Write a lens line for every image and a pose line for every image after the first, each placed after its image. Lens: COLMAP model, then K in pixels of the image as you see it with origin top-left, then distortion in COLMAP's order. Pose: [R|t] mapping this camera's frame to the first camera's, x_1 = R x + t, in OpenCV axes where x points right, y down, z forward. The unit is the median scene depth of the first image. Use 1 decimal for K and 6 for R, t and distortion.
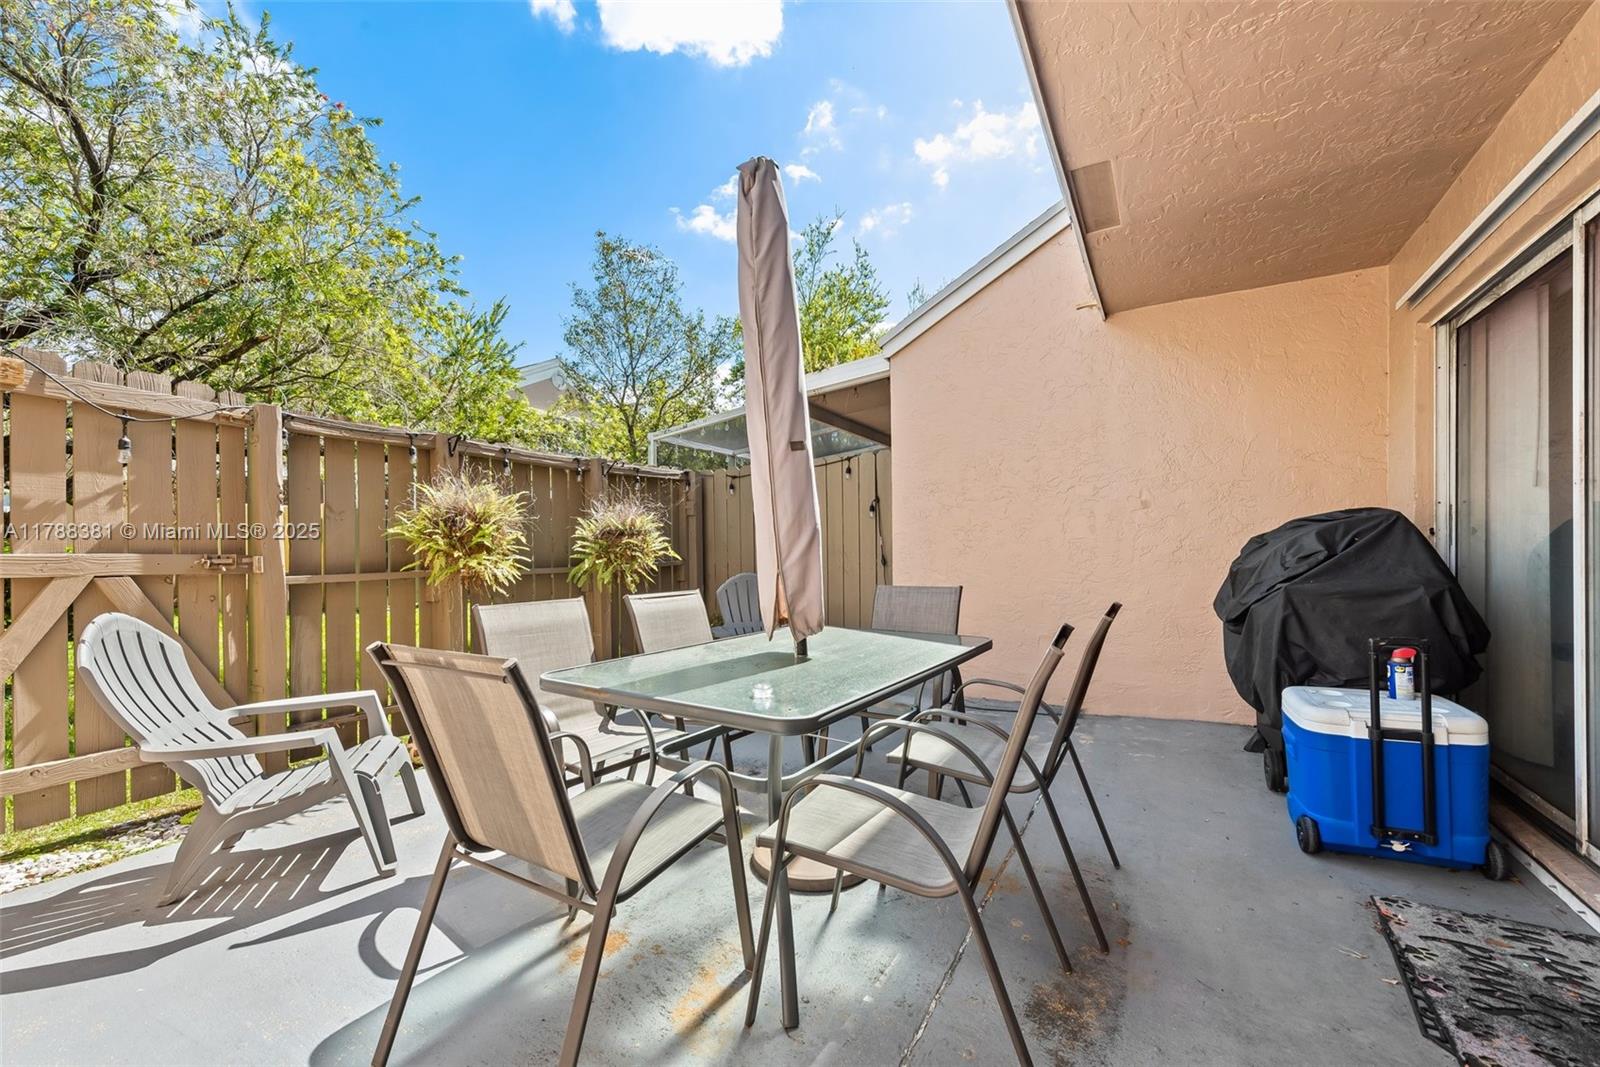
lens RADIAL K [[625.5, 0, 794.3], [0, 625.5, 549.9], [0, 0, 1]] dist [0.018525, -0.007057]
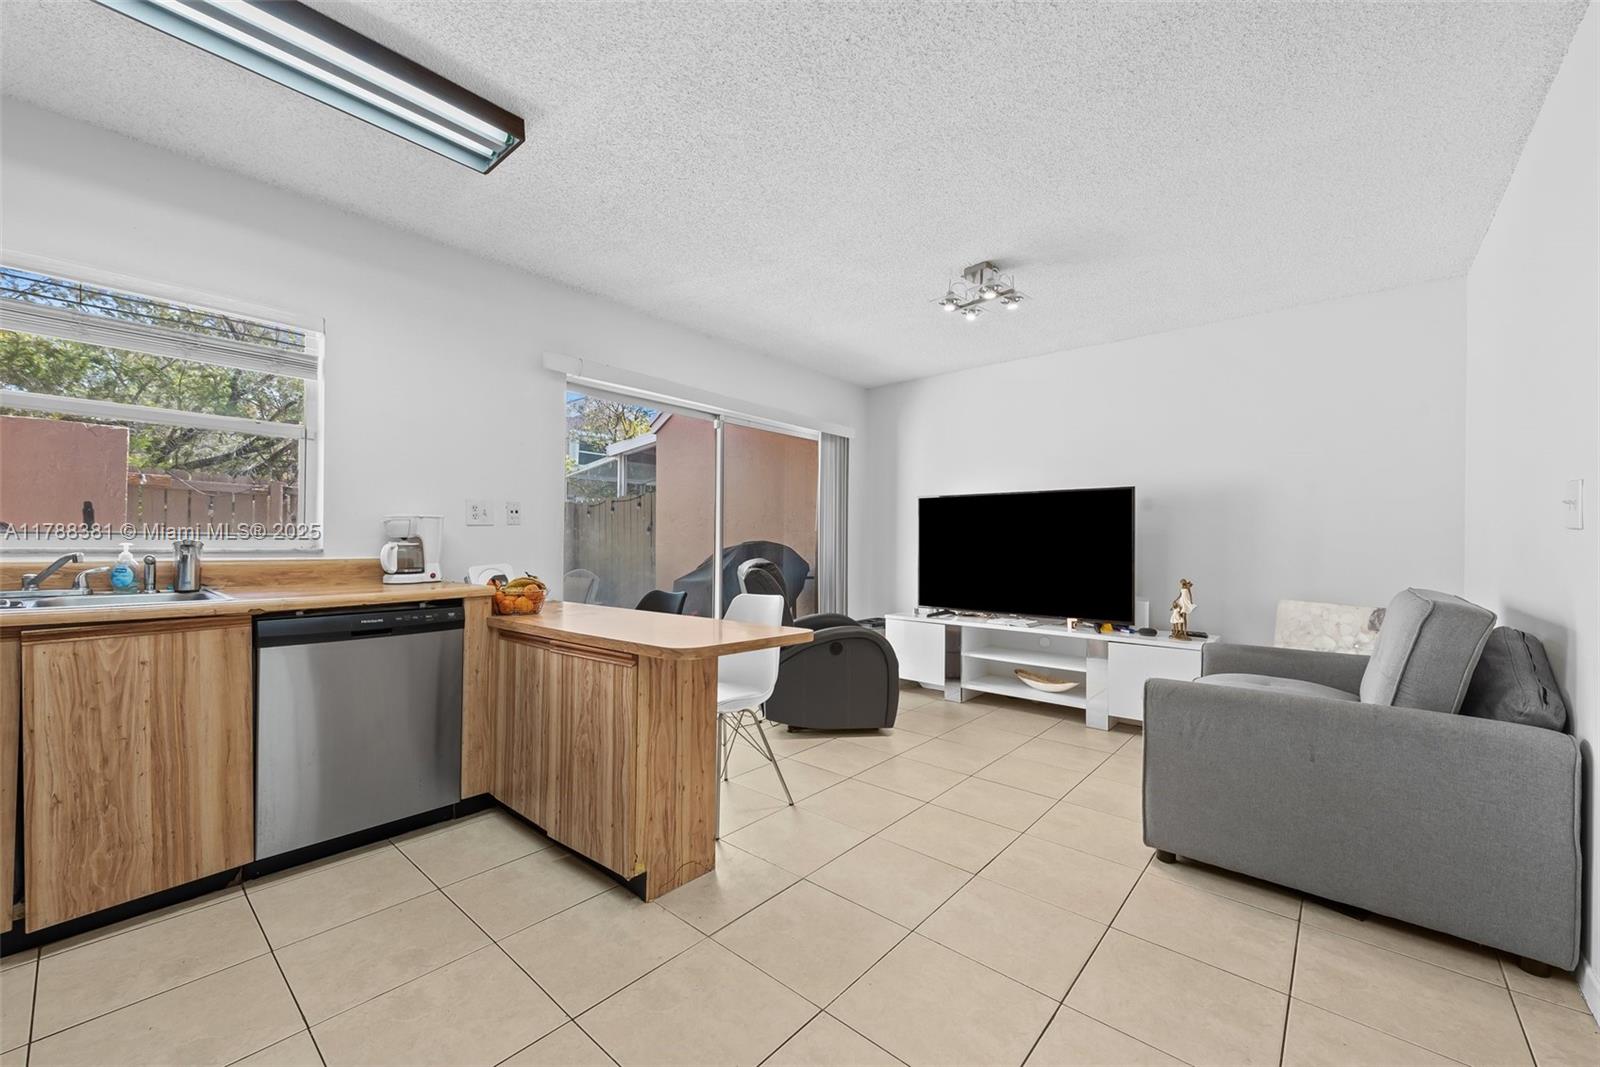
lens RADIAL K [[622.6, 0, 795.3], [0, 622.6, 541.7], [0, 0, 1]] dist [0.016094, -0.006599]
pose [[0.983392, 0.012115, -0.181088, 0.756468], [-0.013288, 0.999898, -0.005266, -0.032266], [0.181006, 0.007585, 0.983453, -0.445580]]
